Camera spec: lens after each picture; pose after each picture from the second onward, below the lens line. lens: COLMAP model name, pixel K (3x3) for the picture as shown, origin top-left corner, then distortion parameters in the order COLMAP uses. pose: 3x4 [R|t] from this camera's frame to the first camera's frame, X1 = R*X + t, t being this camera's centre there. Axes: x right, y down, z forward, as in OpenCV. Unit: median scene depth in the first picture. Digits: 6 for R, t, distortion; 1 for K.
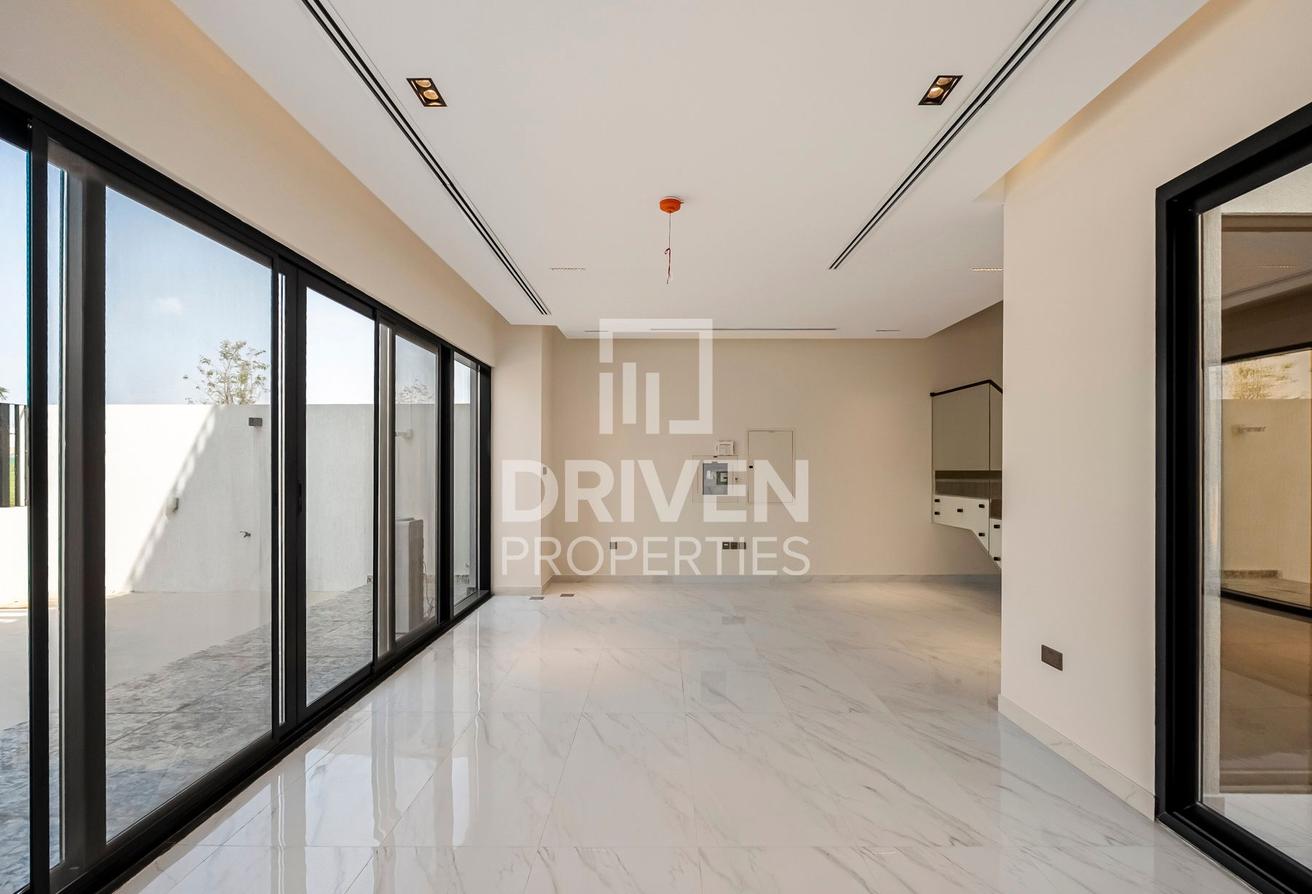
lens RADIAL K [[584.0, 0, 656.0], [0, 584.0, 473.8], [0, 0, 1]] dist [-0.002569, -0.000548]
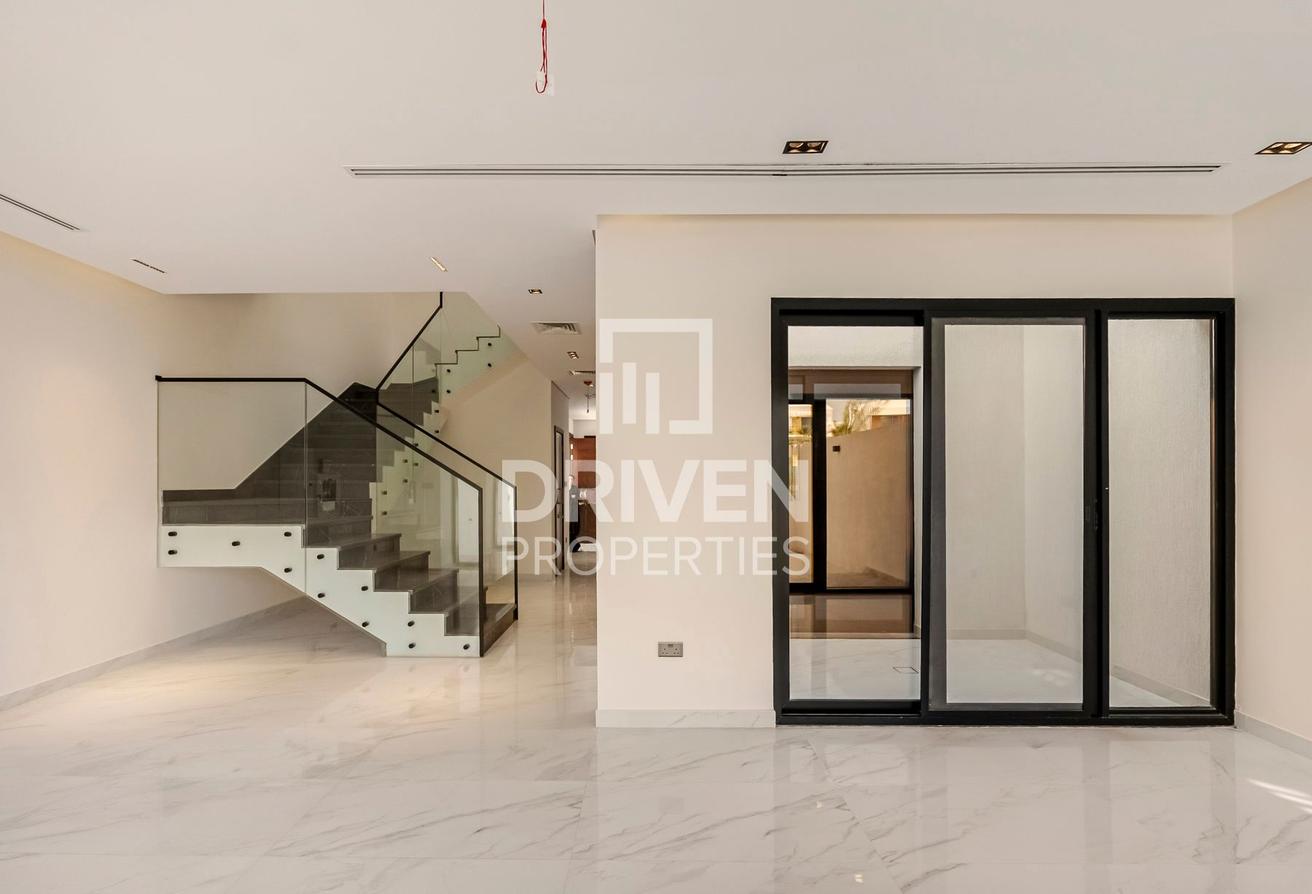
lens RADIAL K [[584.0, 0, 673.9], [0, 584.0, 476.8], [0, 0, 1]] dist [-0.002569, -0.000548]
pose [[0.005760, 0.010460, 0.999929, -0.355784], [0.012145, 0.999871, -0.010529, -0.012323], [-0.999910, 0.012205, 0.005632, 0.709998]]
